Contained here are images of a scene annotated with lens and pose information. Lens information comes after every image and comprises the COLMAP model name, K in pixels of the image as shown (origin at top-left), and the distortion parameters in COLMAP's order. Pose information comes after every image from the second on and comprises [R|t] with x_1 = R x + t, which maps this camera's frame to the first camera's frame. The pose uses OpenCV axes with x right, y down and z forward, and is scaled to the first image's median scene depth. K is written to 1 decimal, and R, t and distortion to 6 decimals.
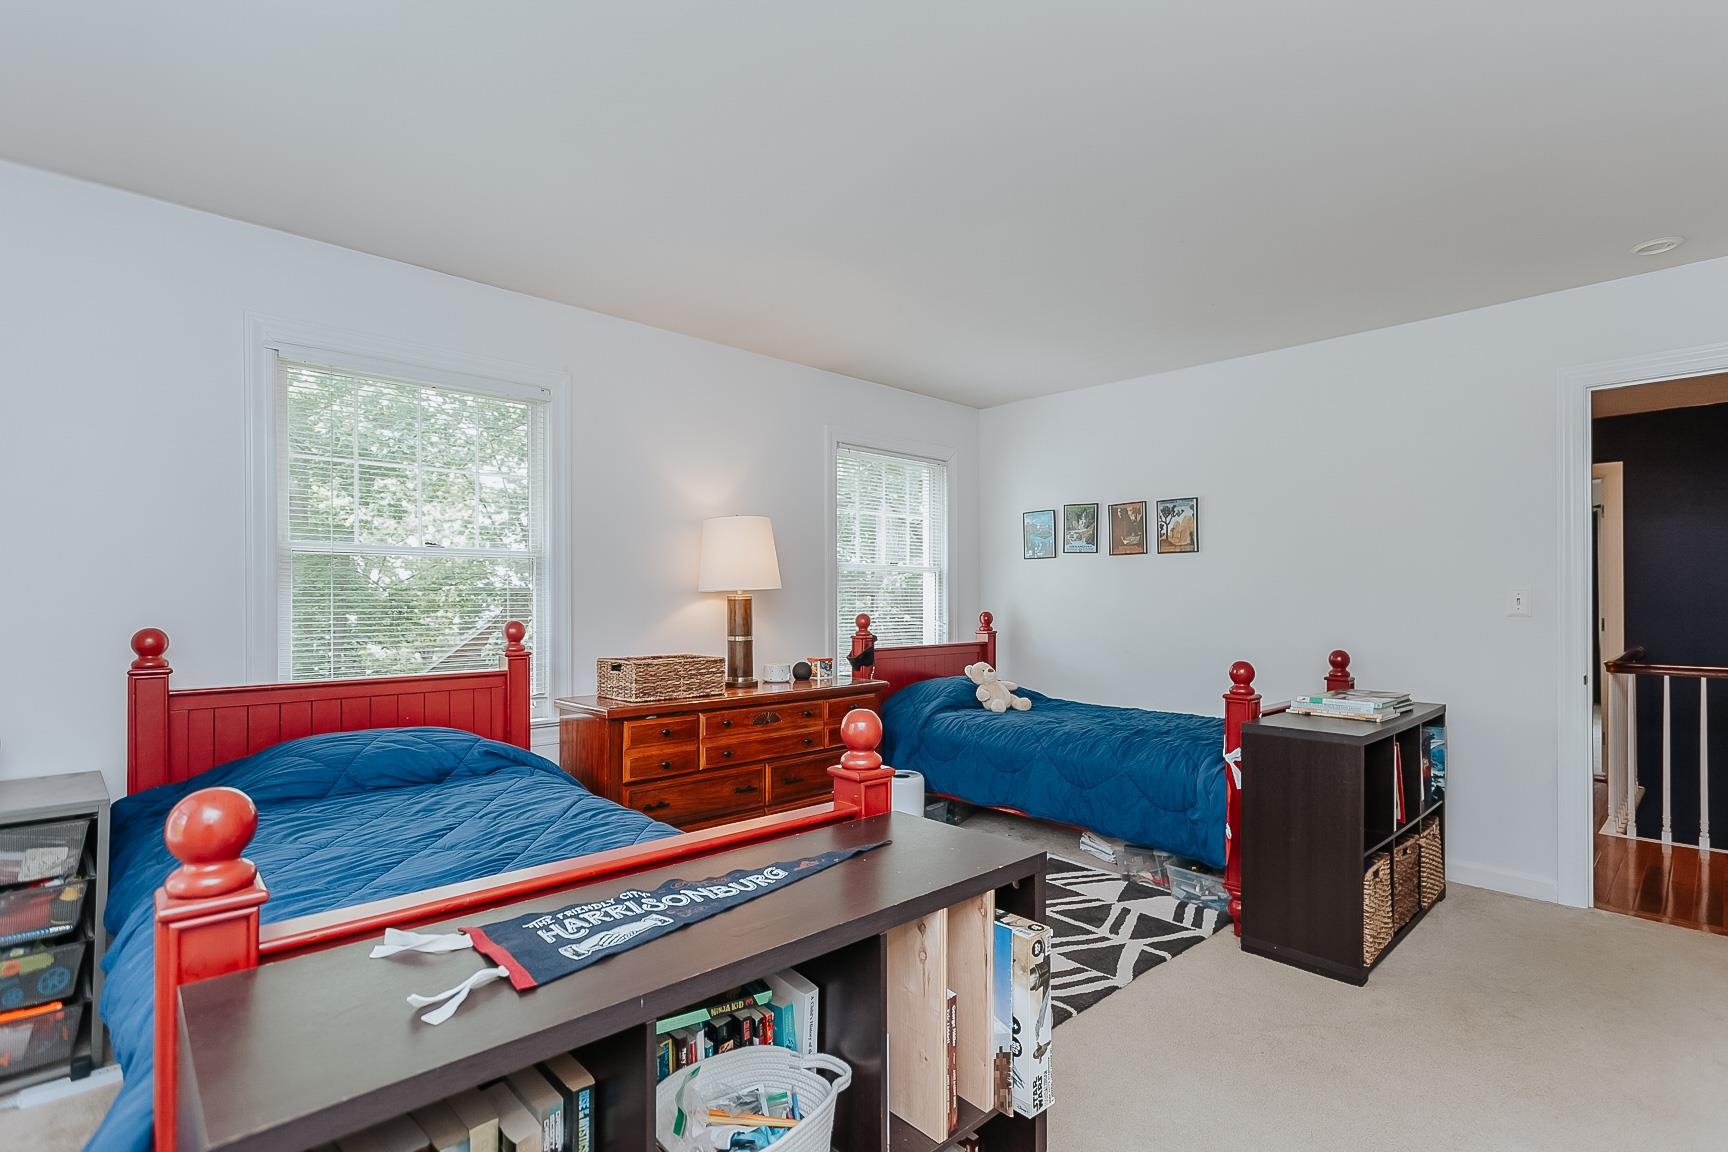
lens RADIAL K [[835.4, 0, 858.5], [0, 835.4, 593.8], [0, 0, 1]] dist [0.015556, 0.001573]
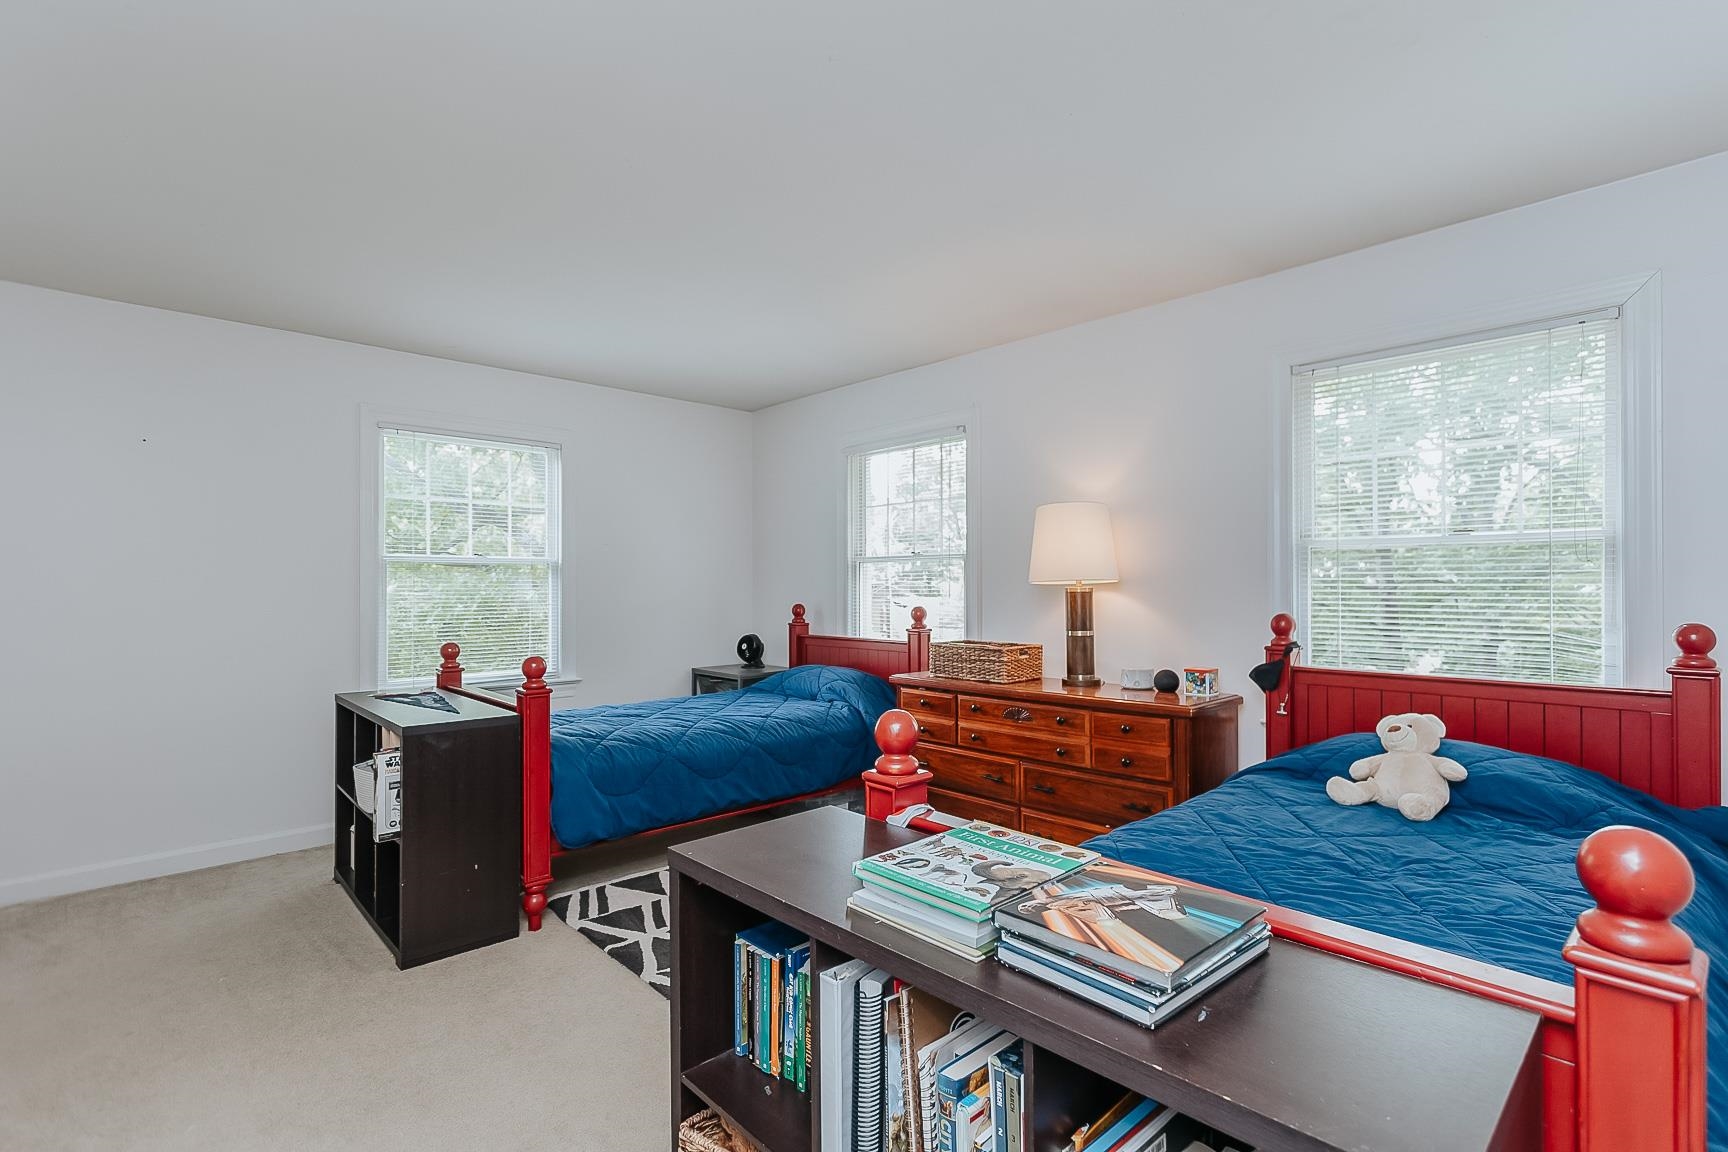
lens RADIAL K [[835.4, 0, 858.4], [0, 835.4, 575.6], [0, 0, 1]] dist [0.015556, 0.001573]
pose [[0.003866, -0.016648, -0.999854, 0.793086], [0.003122, 0.999857, -0.016636, 0.003937], [0.999988, -0.003057, 0.003917, 0.749280]]
